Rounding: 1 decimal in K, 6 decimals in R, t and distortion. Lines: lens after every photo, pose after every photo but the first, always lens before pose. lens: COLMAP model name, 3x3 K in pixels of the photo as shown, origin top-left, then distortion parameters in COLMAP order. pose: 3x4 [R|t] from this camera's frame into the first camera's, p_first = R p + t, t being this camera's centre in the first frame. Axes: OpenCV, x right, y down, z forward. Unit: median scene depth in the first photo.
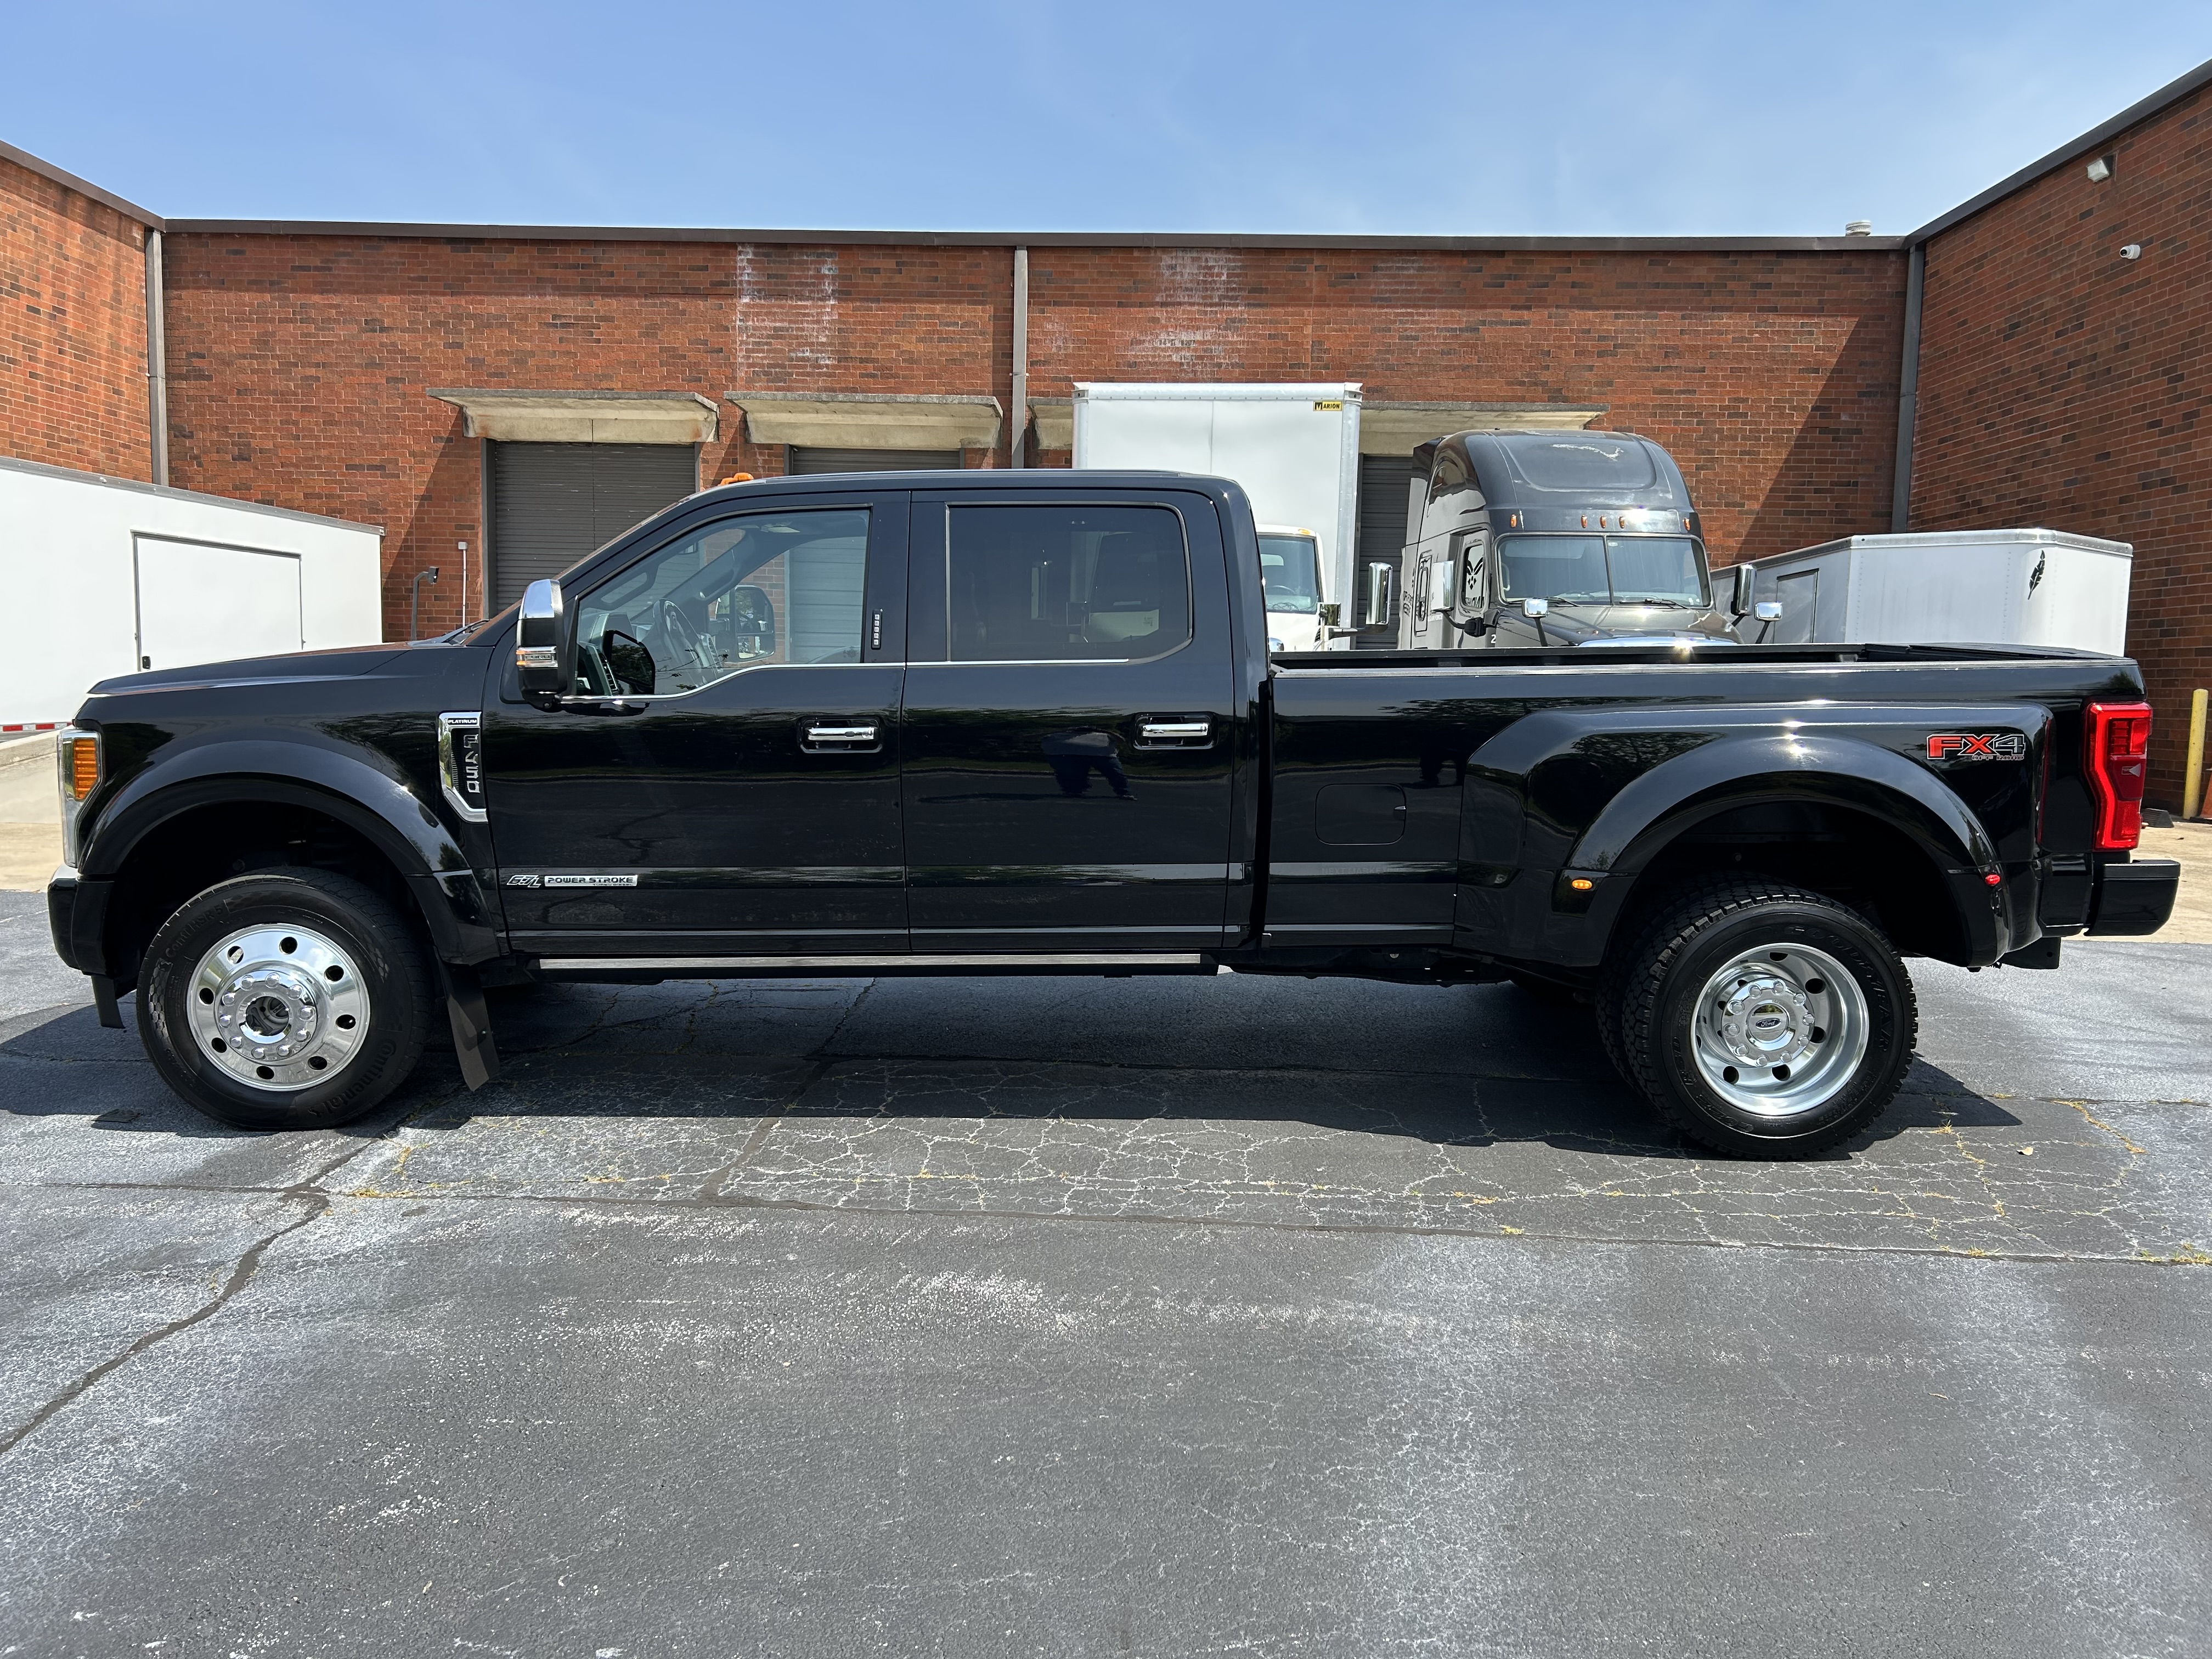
lens RADIAL K [[1697.8, 0, 1105.8], [0, 1697.8, 825.9], [0, 0, 1]] dist [0.063232, -0.069913]
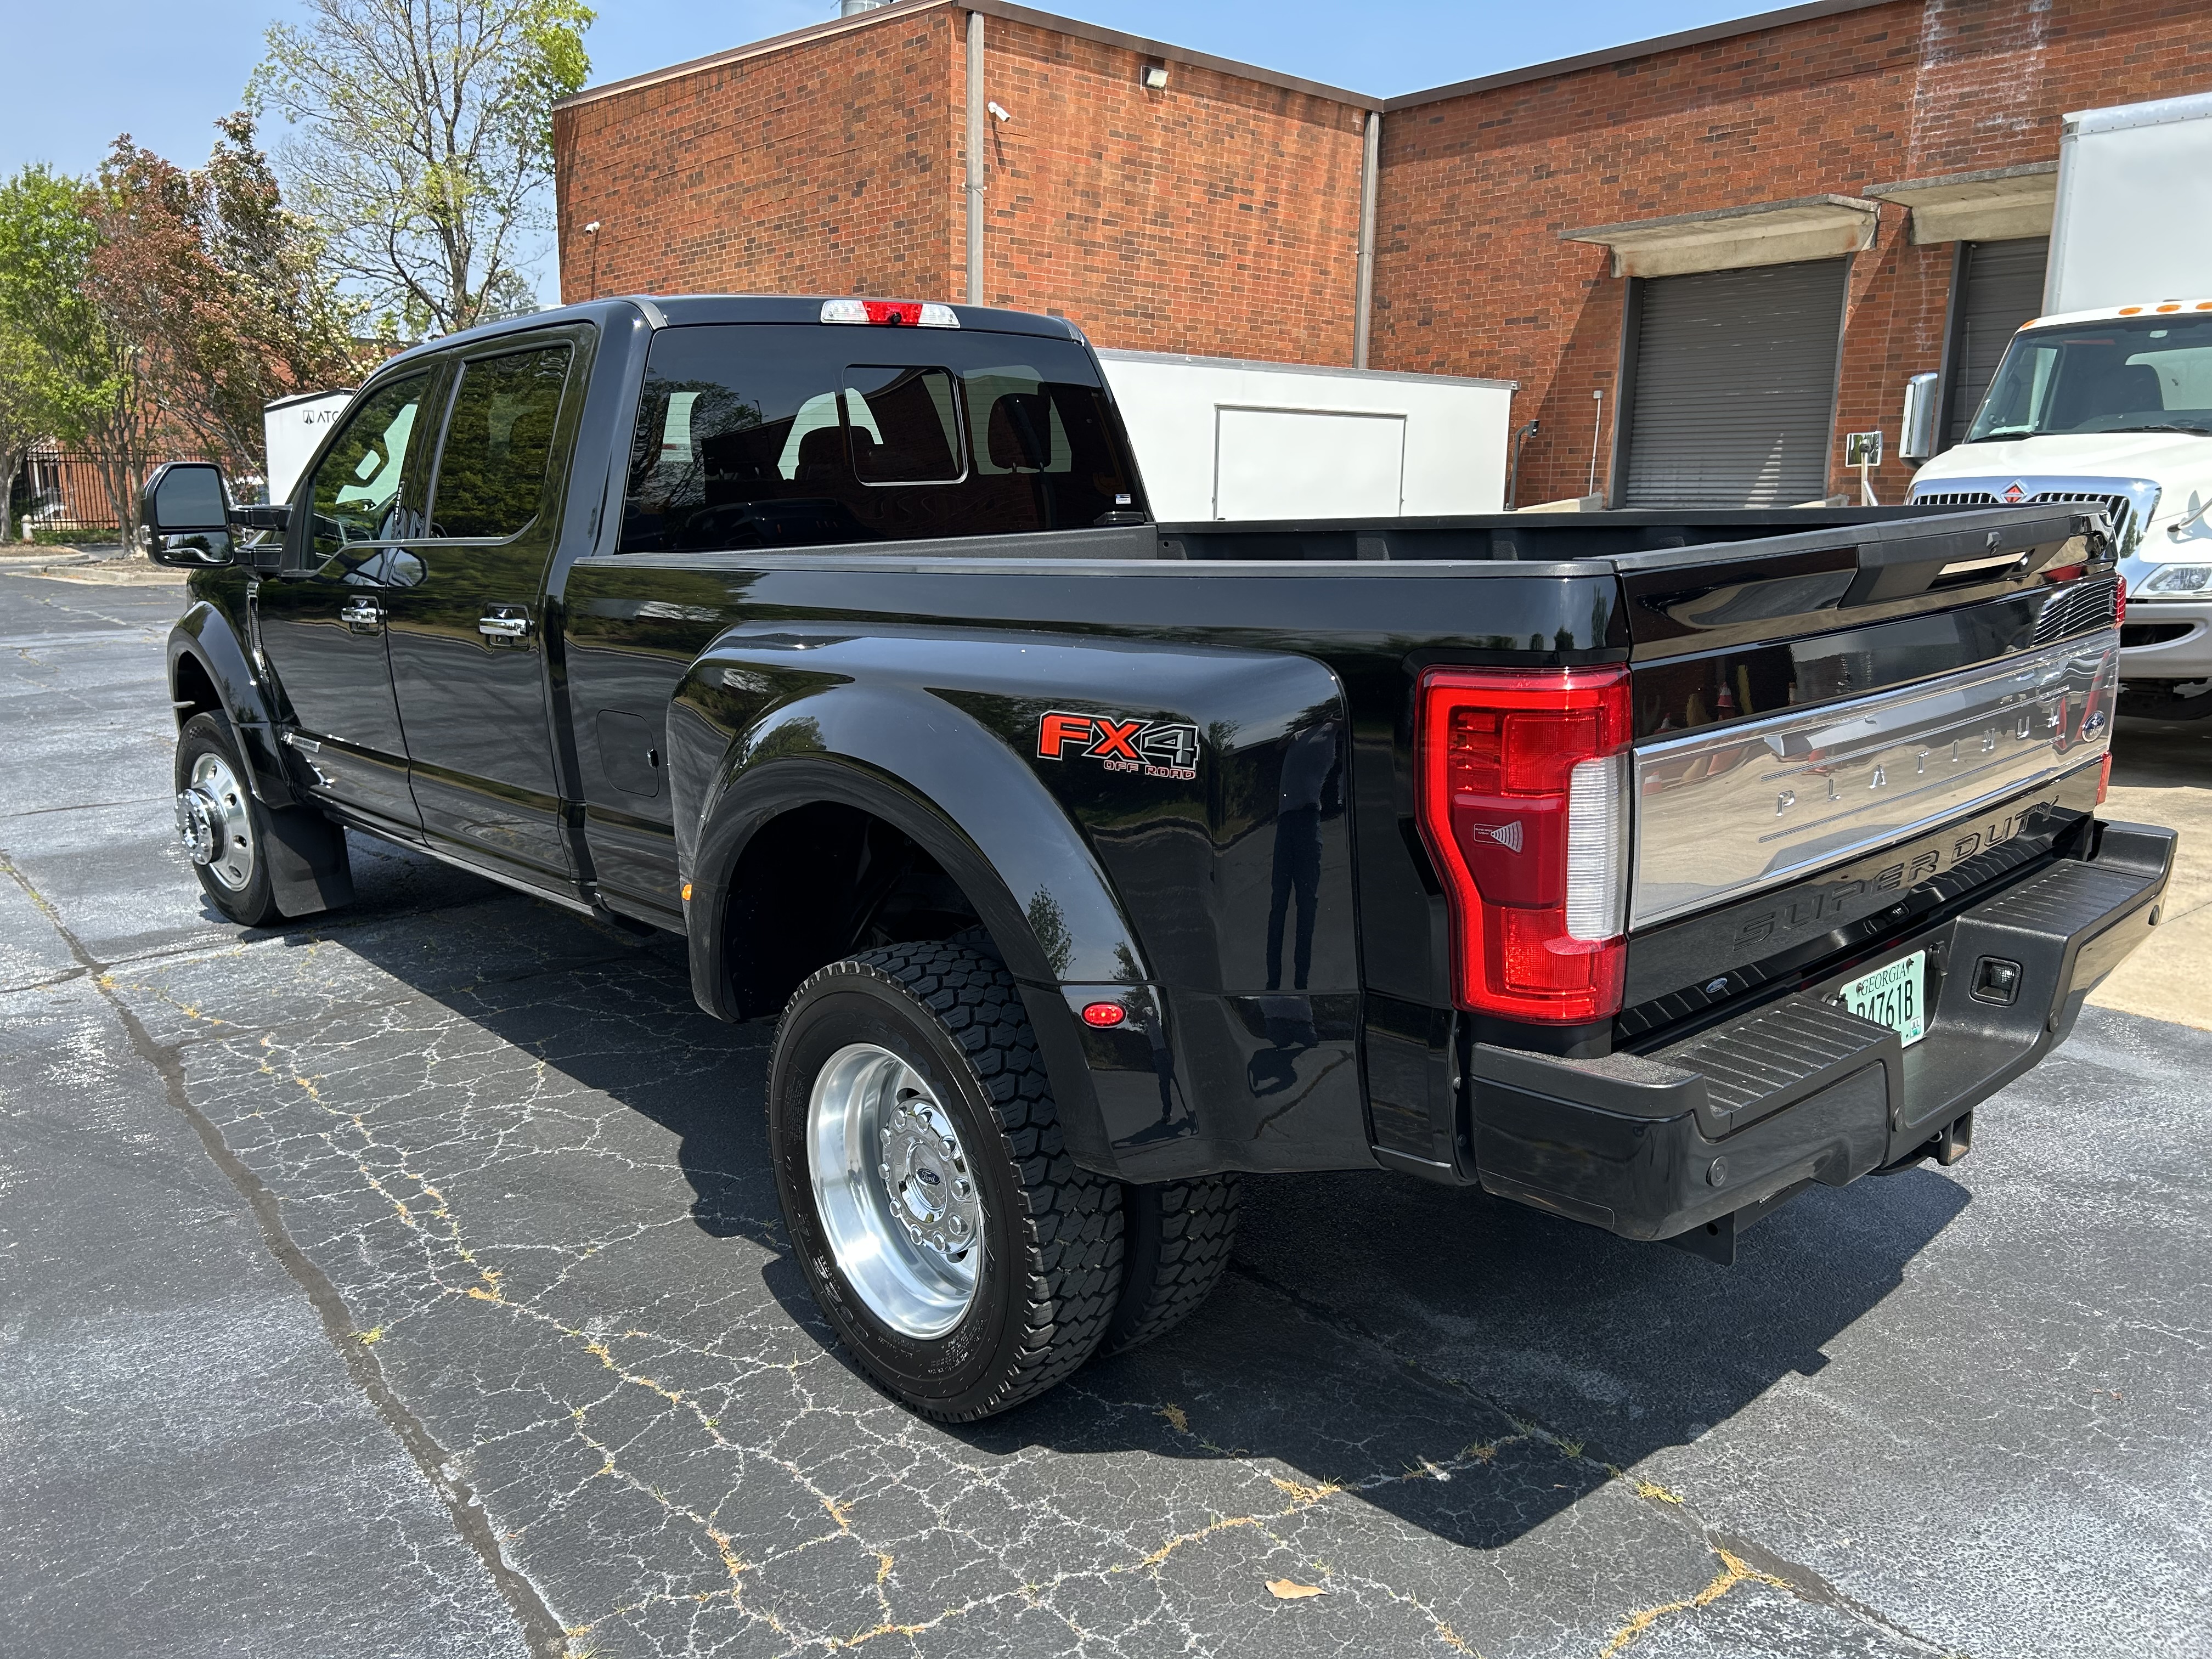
lens RADIAL K [[1697.8, 0, 1101.1], [0, 1697.8, 829.4], [0, 0, 1]] dist [0.063232, -0.069913]
pose [[0.659113, 0.132980, -0.740193, 0.187463], [-0.066552, 0.990695, 0.118722, -0.017017], [0.749093, -0.028990, 0.661830, 0.147000]]
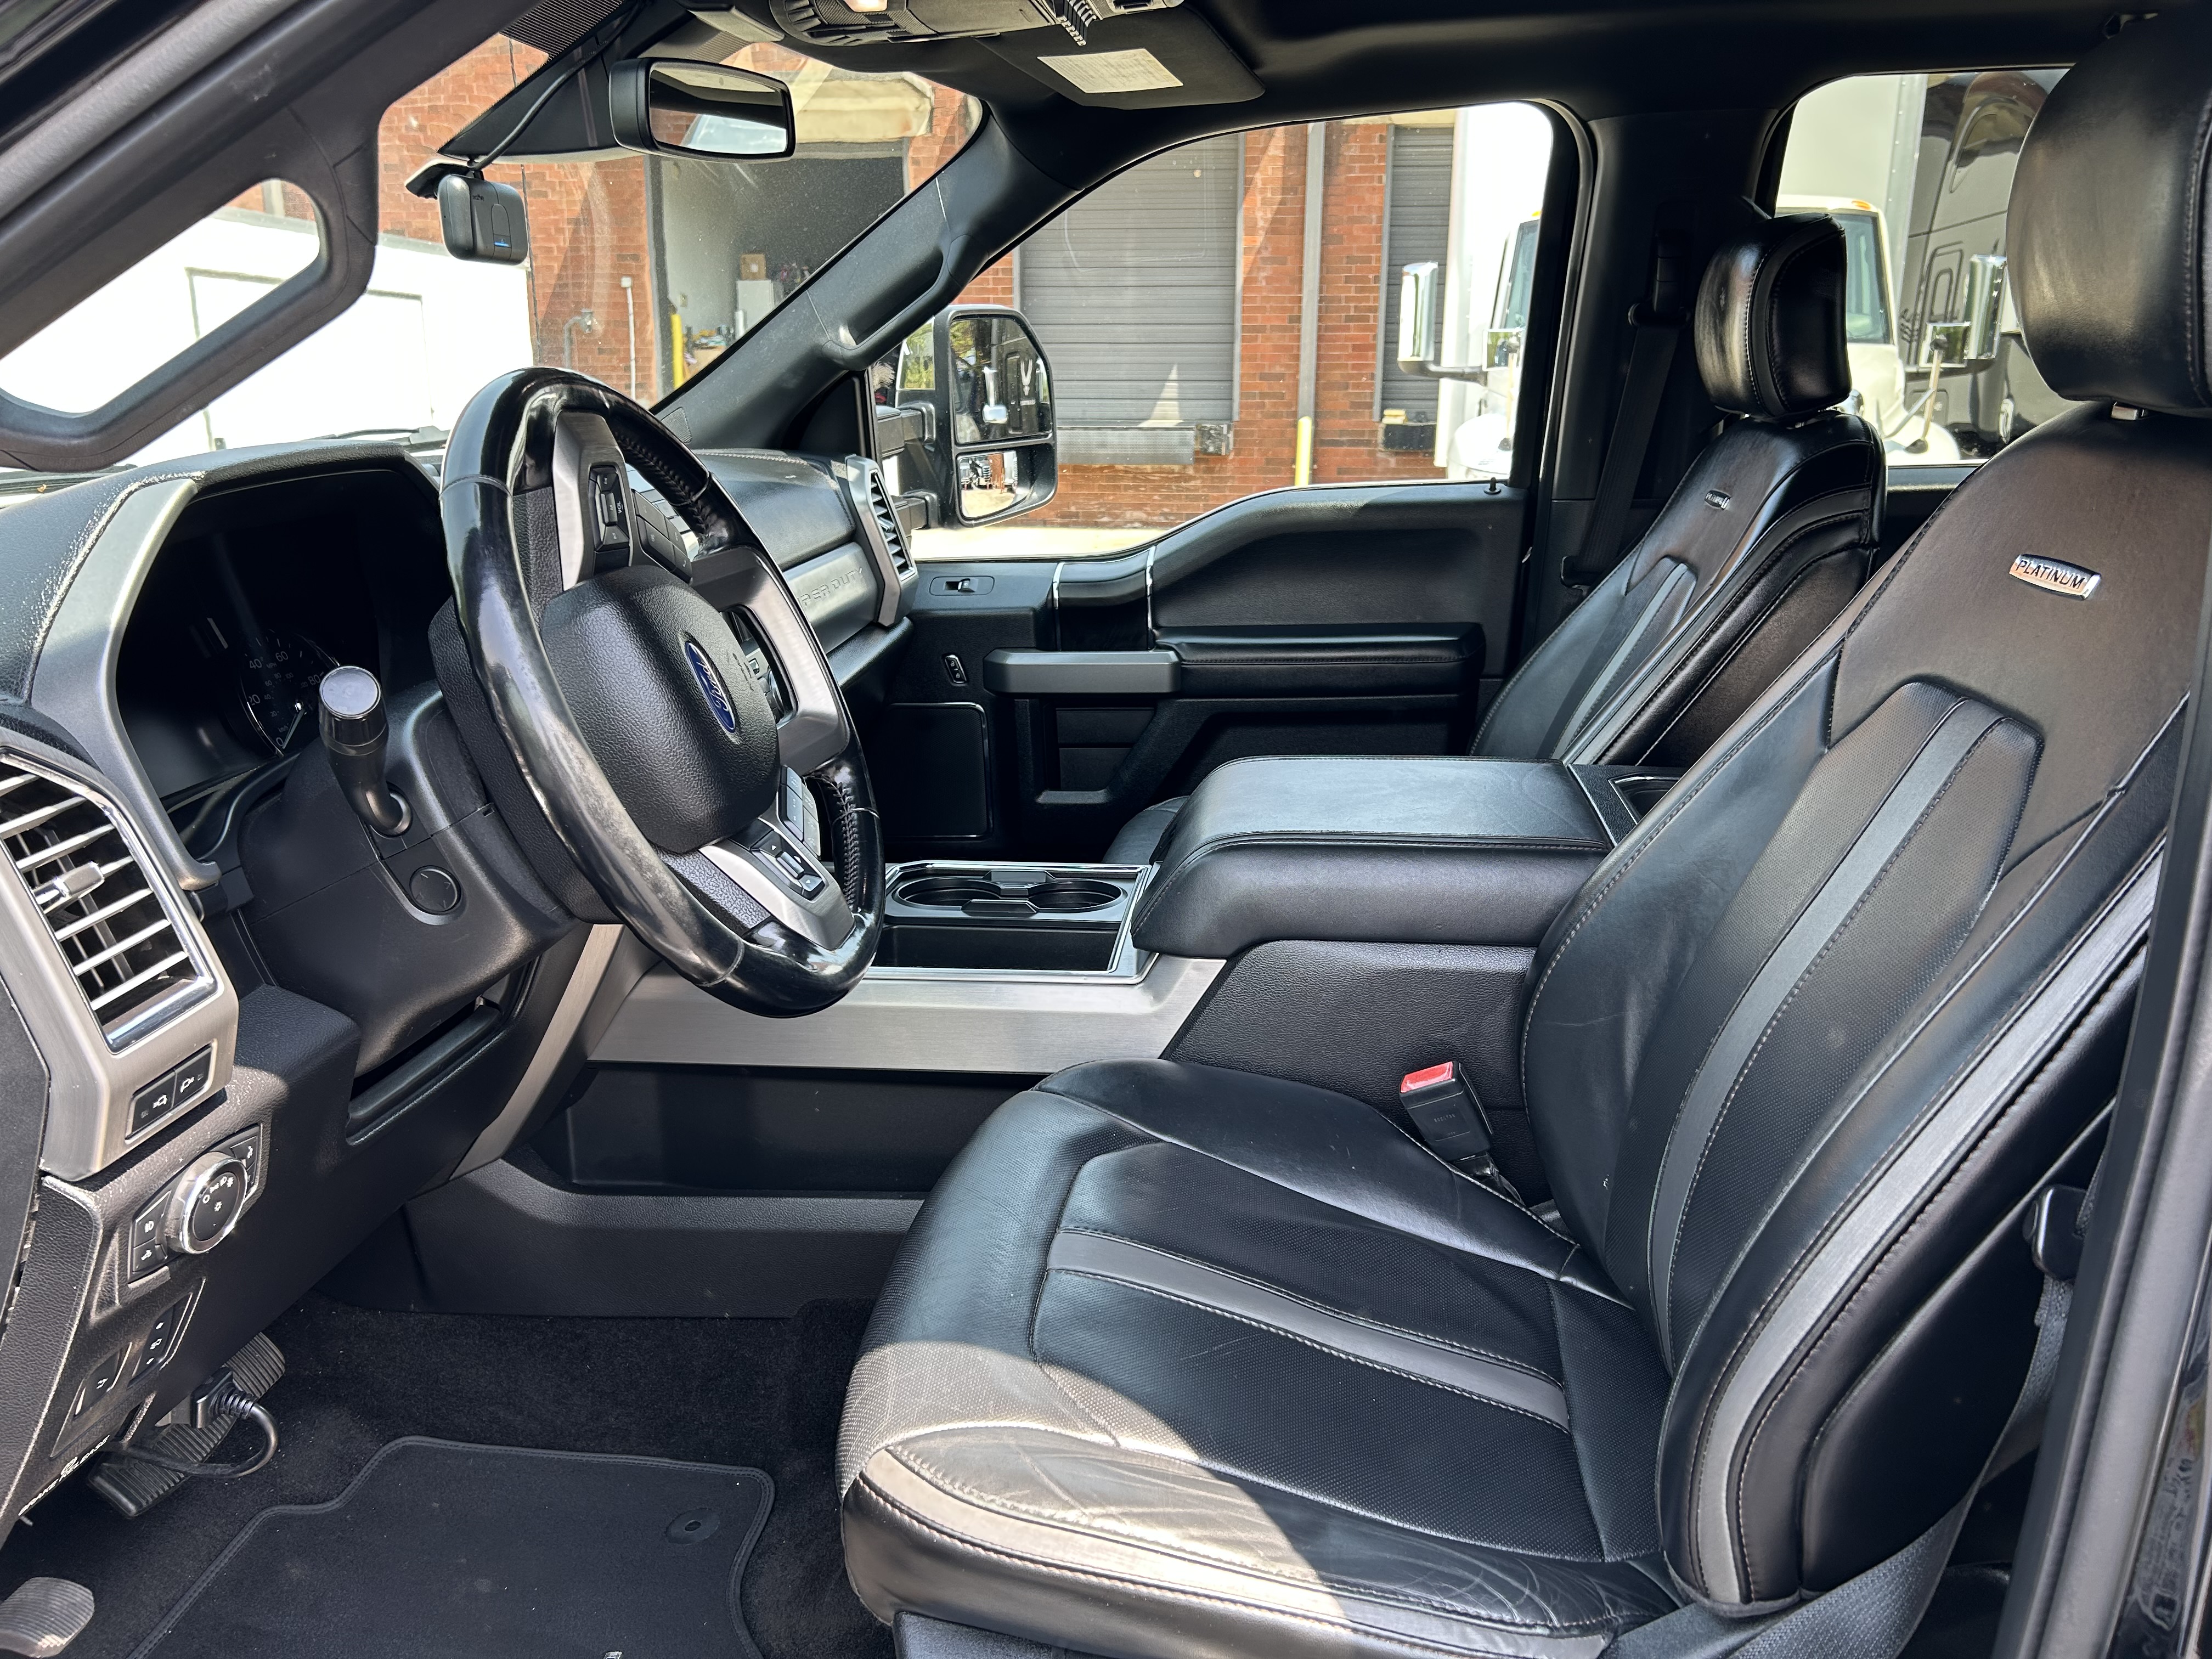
lens RADIAL K [[1697.8, 0, 1115.0], [0, 1697.8, 829.2], [0, 0, 1]] dist [0.063232, -0.069913]
pose [[0.992121, 0.013469, -0.124559, -0.042403], [0.005142, 0.988989, 0.147898, -0.026559], [0.125179, -0.147373, 0.981128, 0.197416]]
